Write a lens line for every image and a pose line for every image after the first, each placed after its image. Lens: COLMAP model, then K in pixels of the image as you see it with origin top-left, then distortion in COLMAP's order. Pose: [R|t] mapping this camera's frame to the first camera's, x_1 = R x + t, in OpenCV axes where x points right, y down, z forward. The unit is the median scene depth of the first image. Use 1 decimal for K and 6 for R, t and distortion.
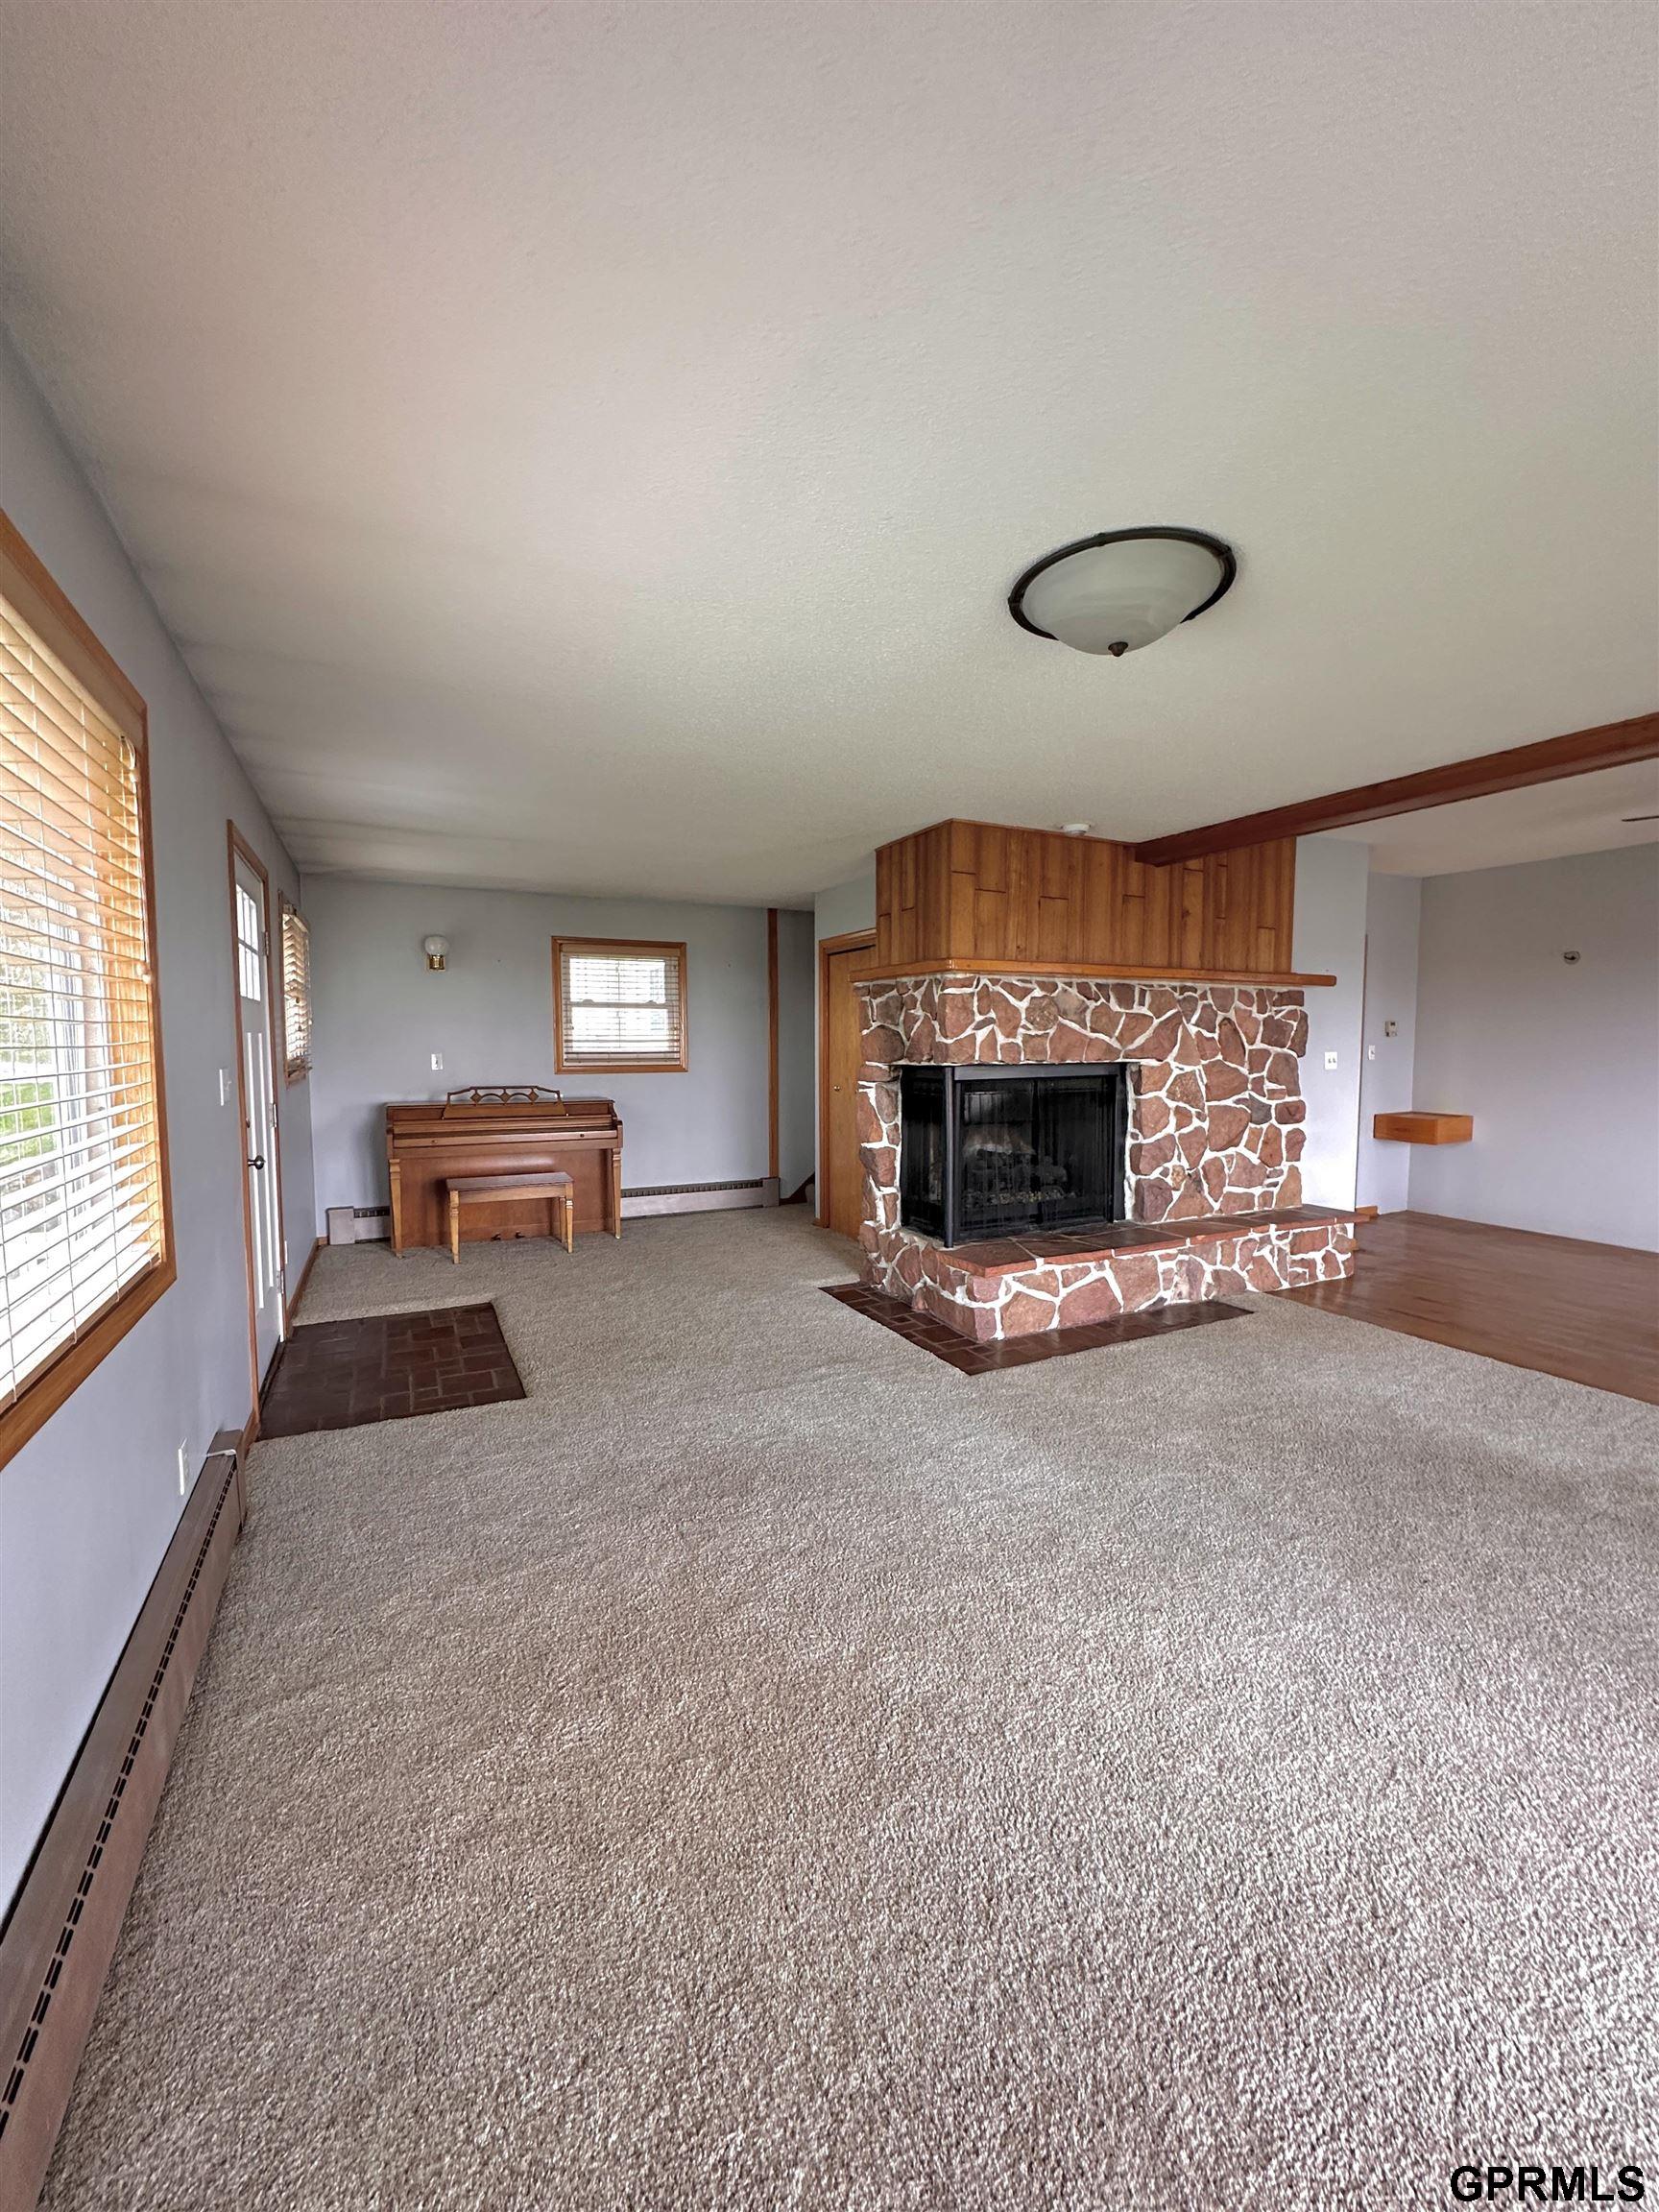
lens RADIAL K [[882.1, 0, 829.5], [0, 882.1, 1106.0], [0, 0, 1]] dist [-0.001876, -0.000154]
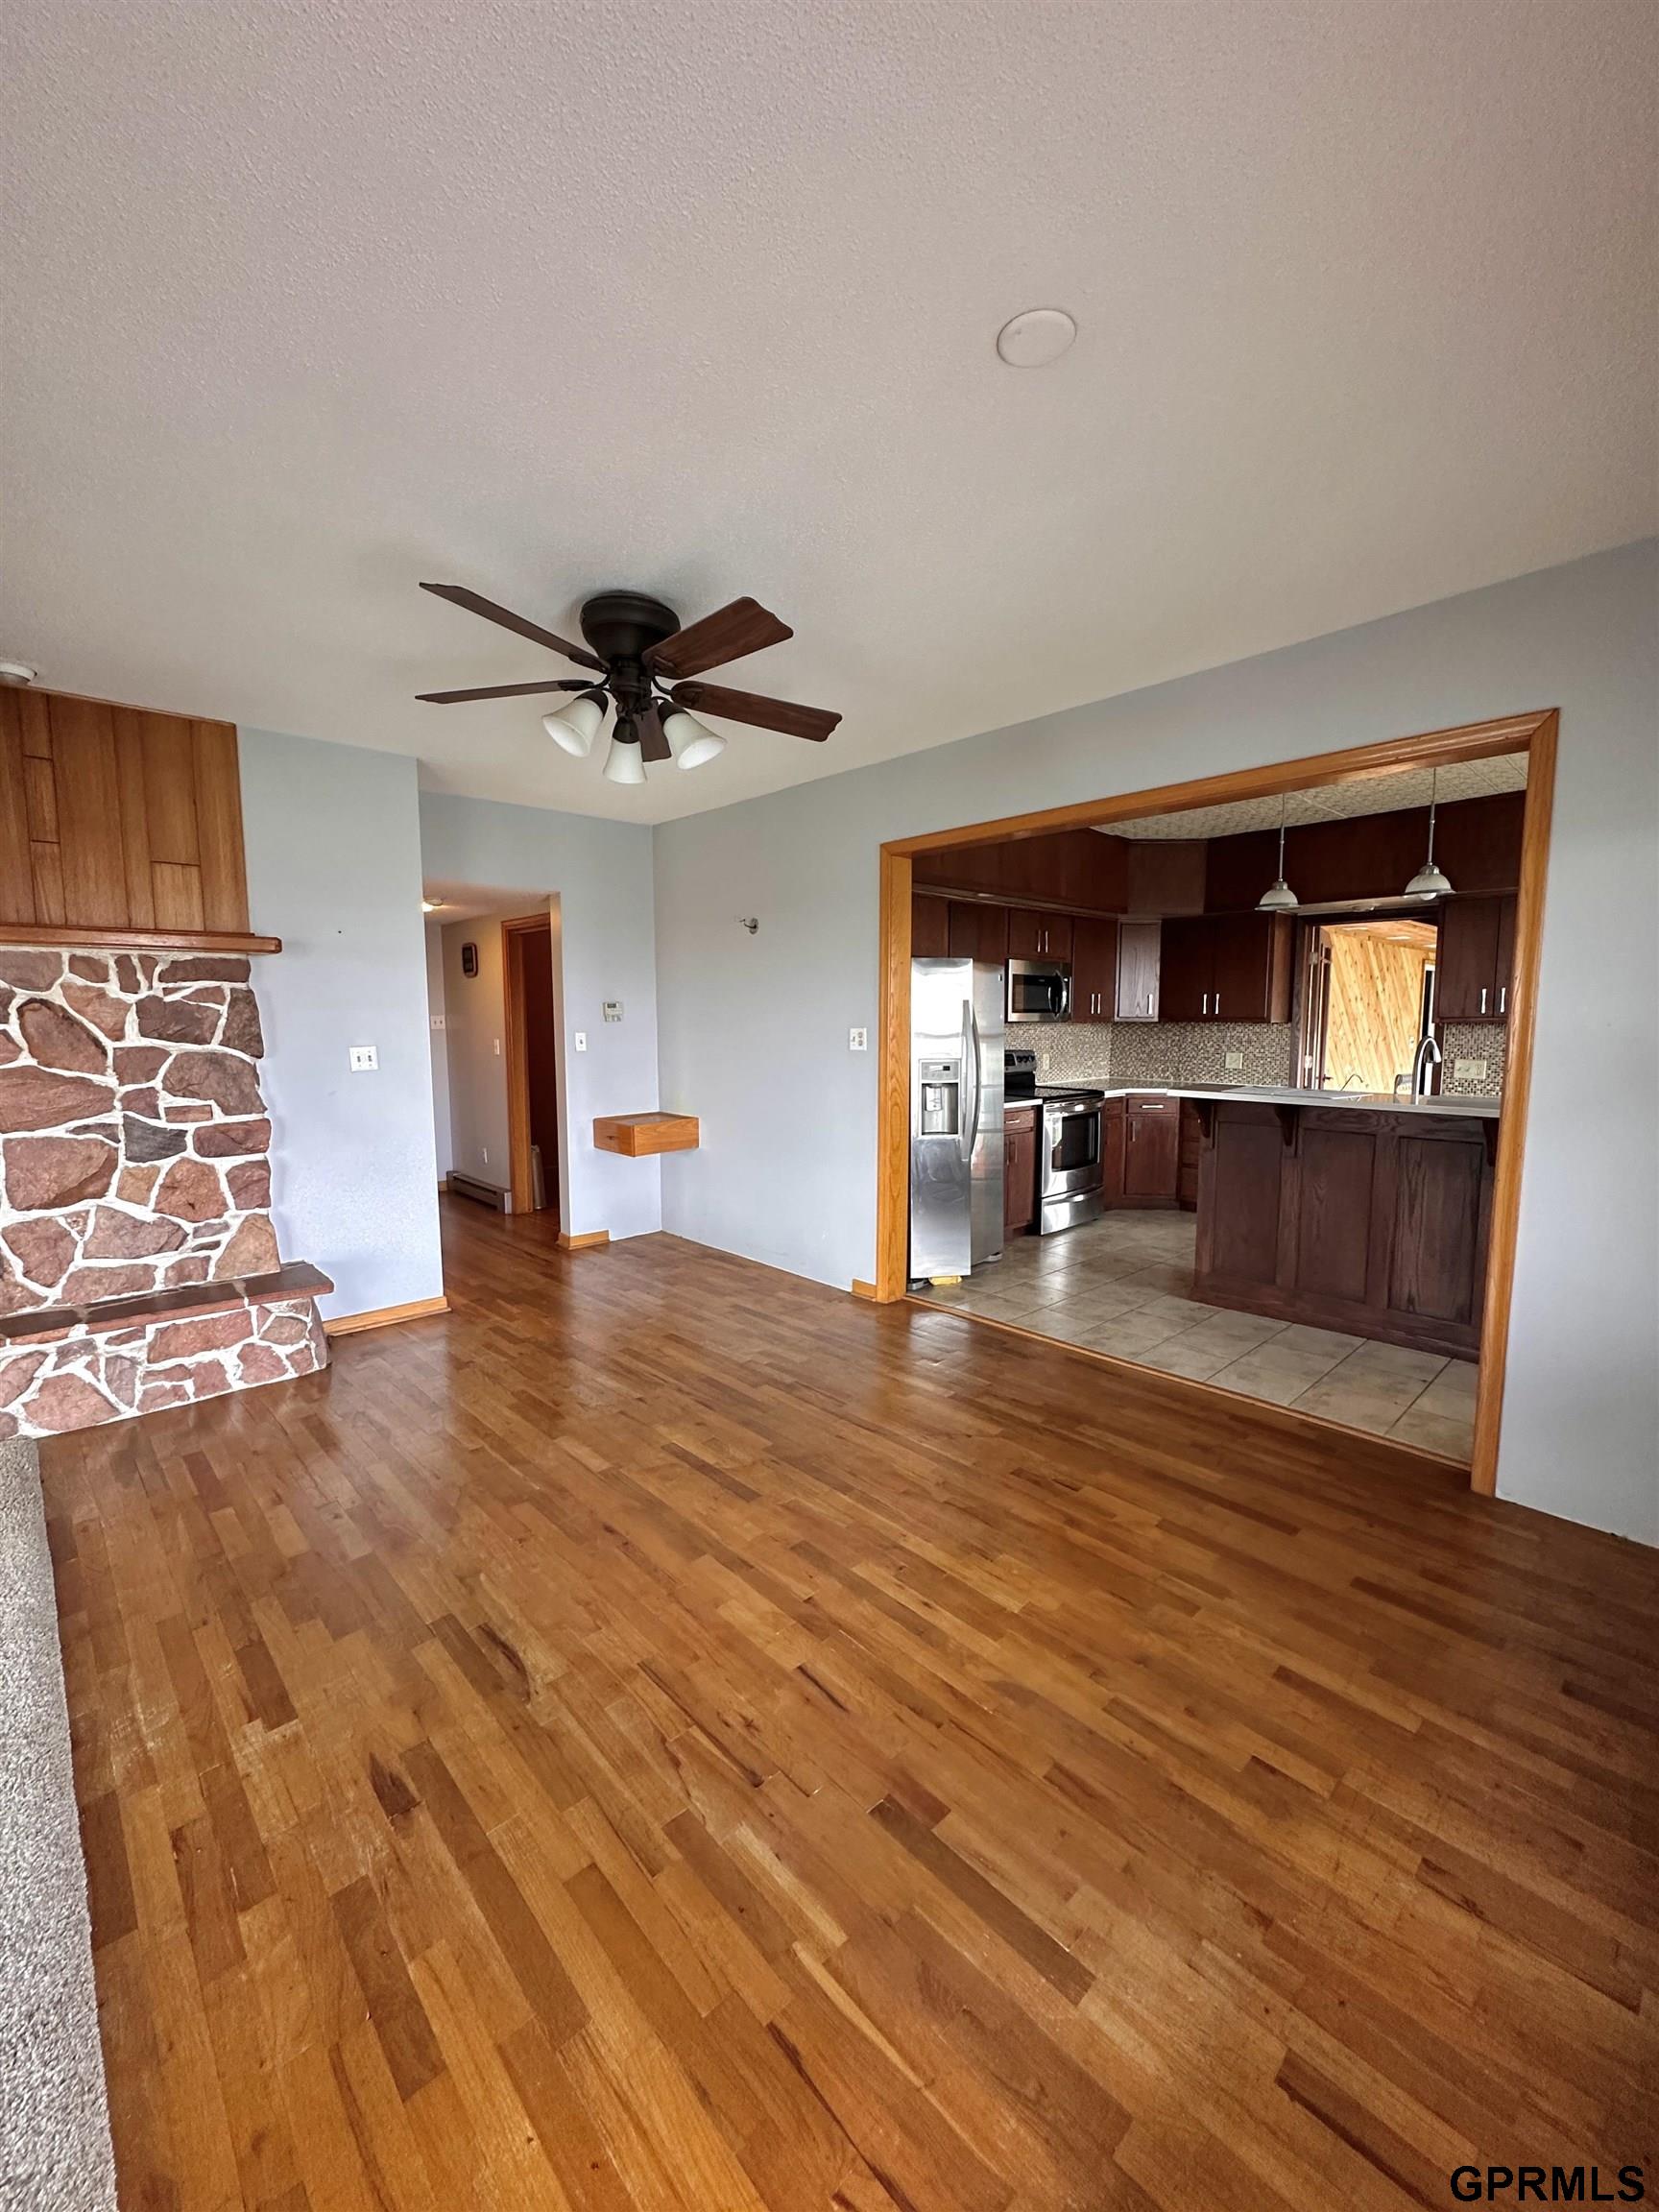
lens RADIAL K [[882.1, 0, 829.5], [0, 882.1, 1106.0], [0, 0, 1]] dist [-0.001876, -0.000154]
pose [[0.957691, -0.030594, 0.286168, 0.788117], [0.022899, 0.999282, 0.030198, -0.028546], [-0.286886, -0.022368, 0.957704, 0.222720]]
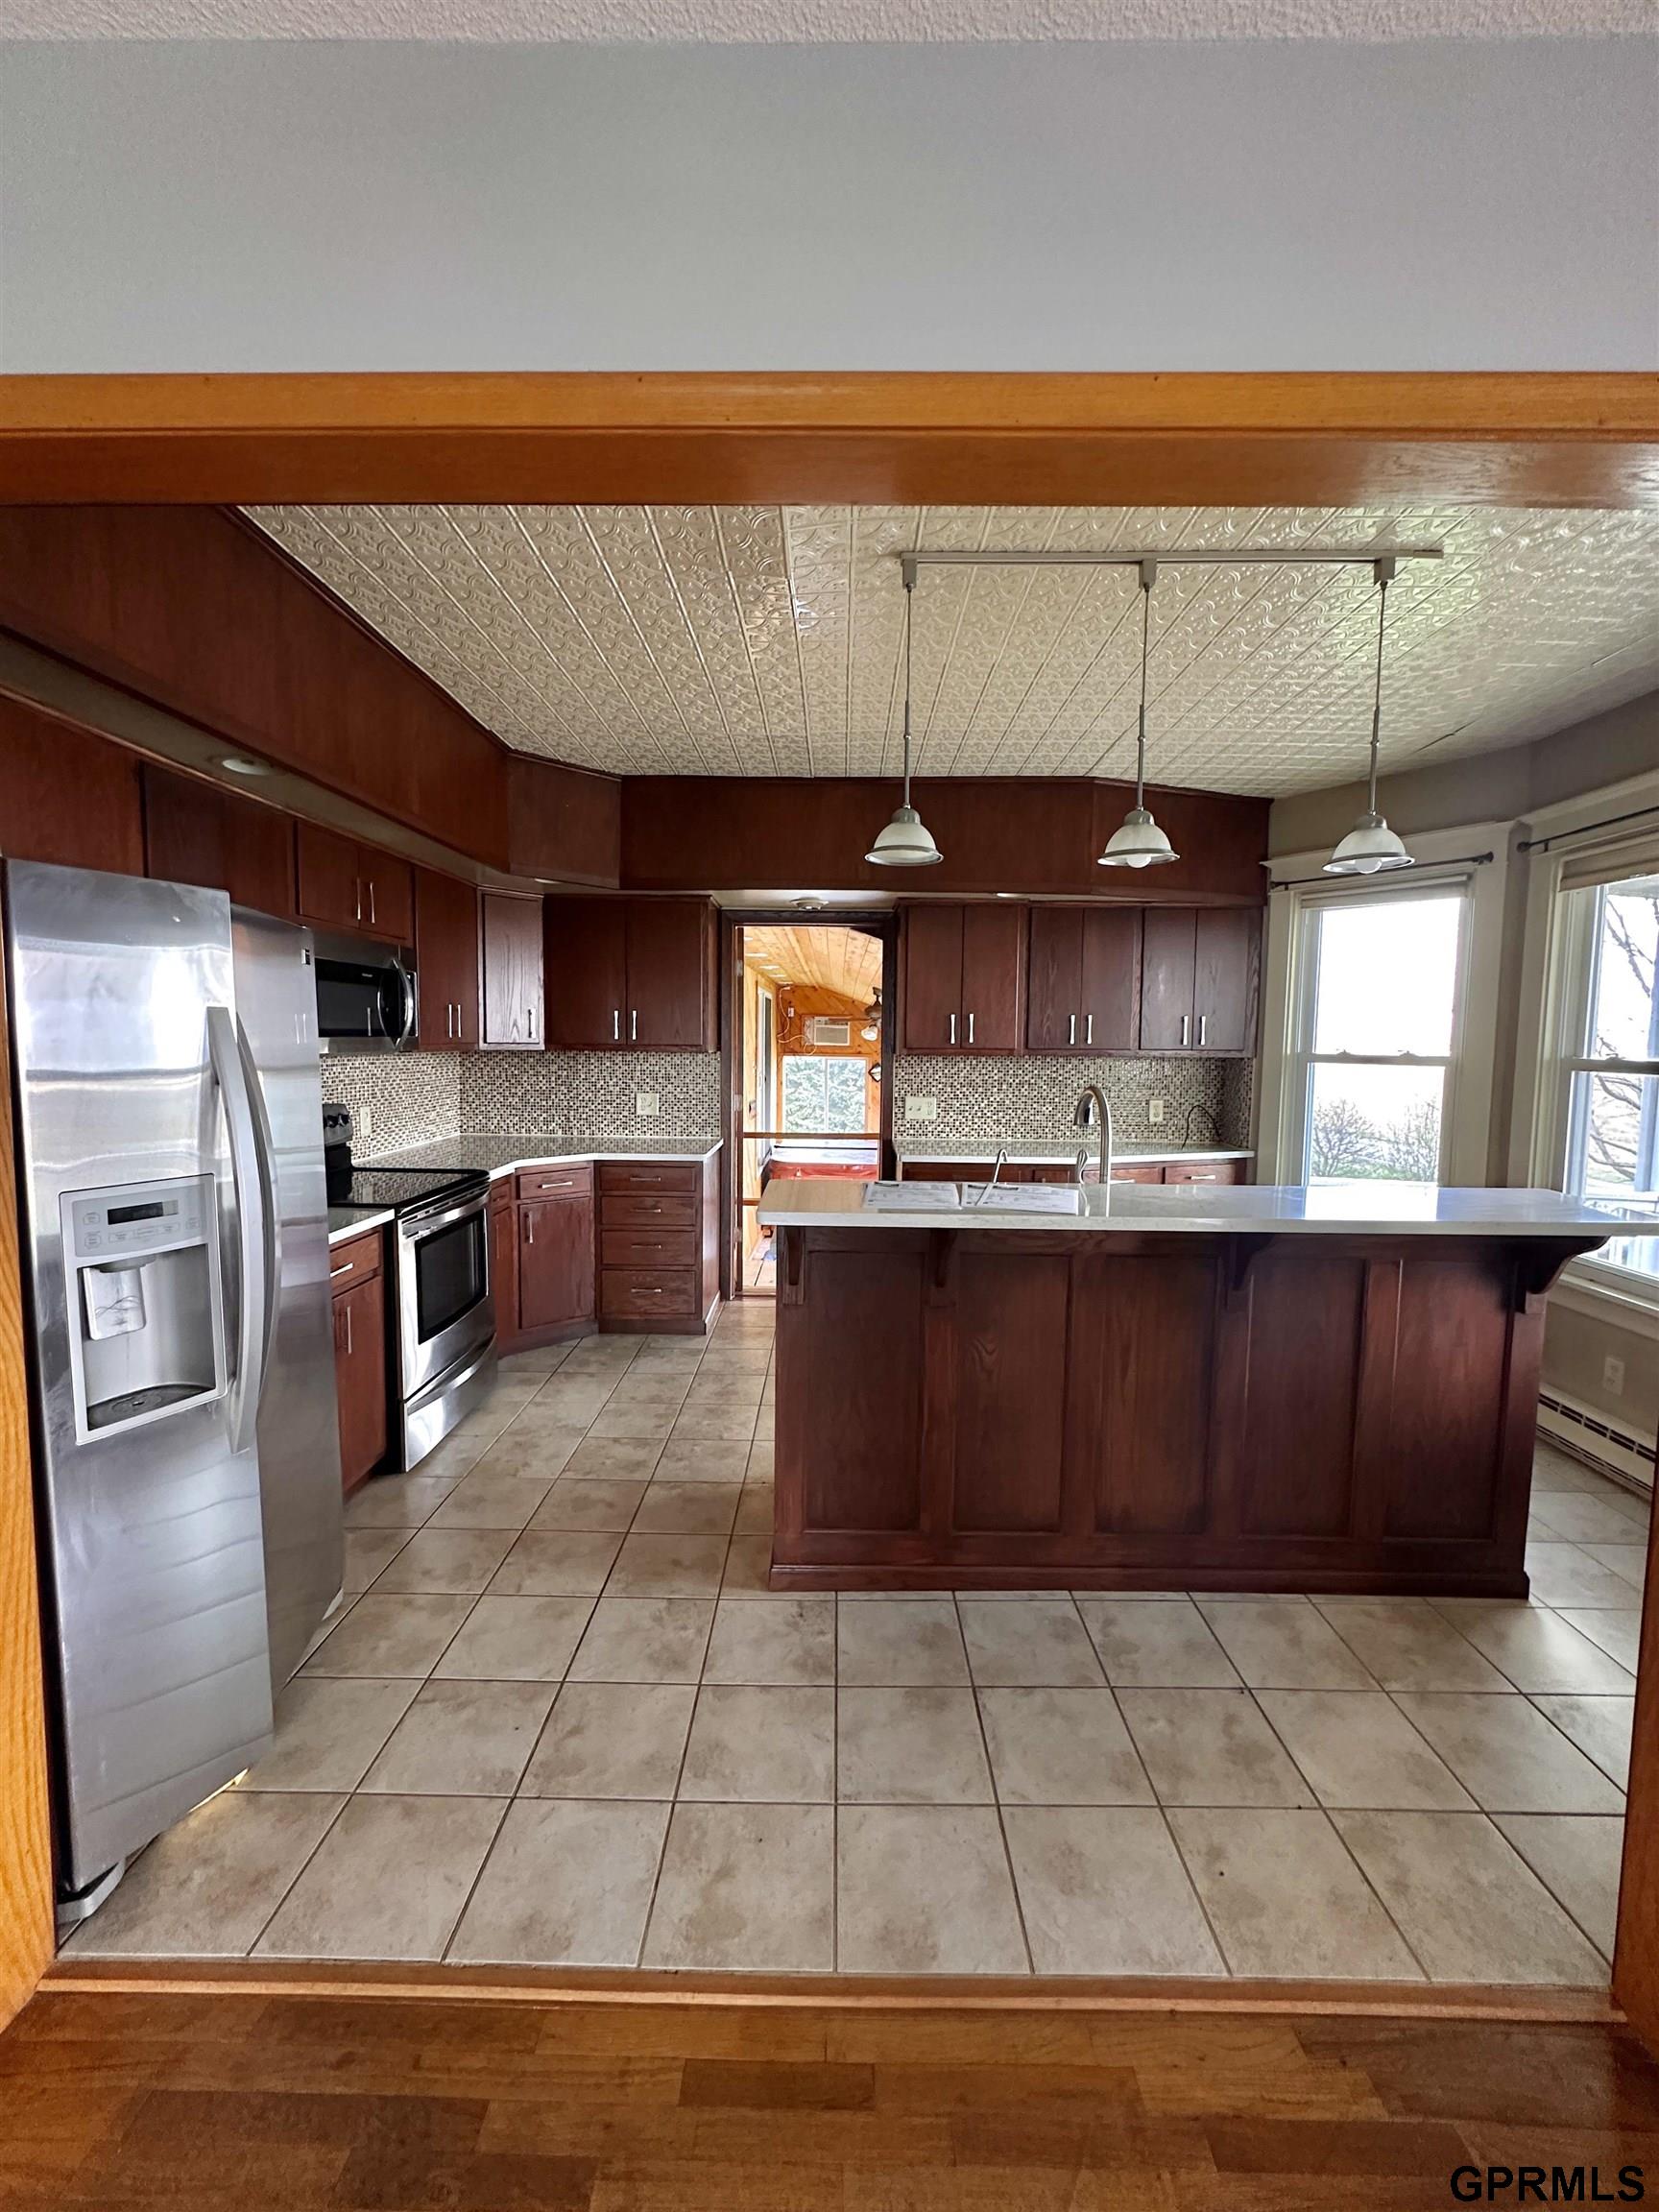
lens RADIAL K [[882.1, 0, 829.5], [0, 882.1, 1106.0], [0, 0, 1]] dist [-0.001876, -0.000154]
pose [[0.457735, -0.064962, 0.886712, 0.992582], [0.054718, 0.997495, 0.044831, -0.071644], [-0.887403, 0.027999, 0.460143, 0.693557]]
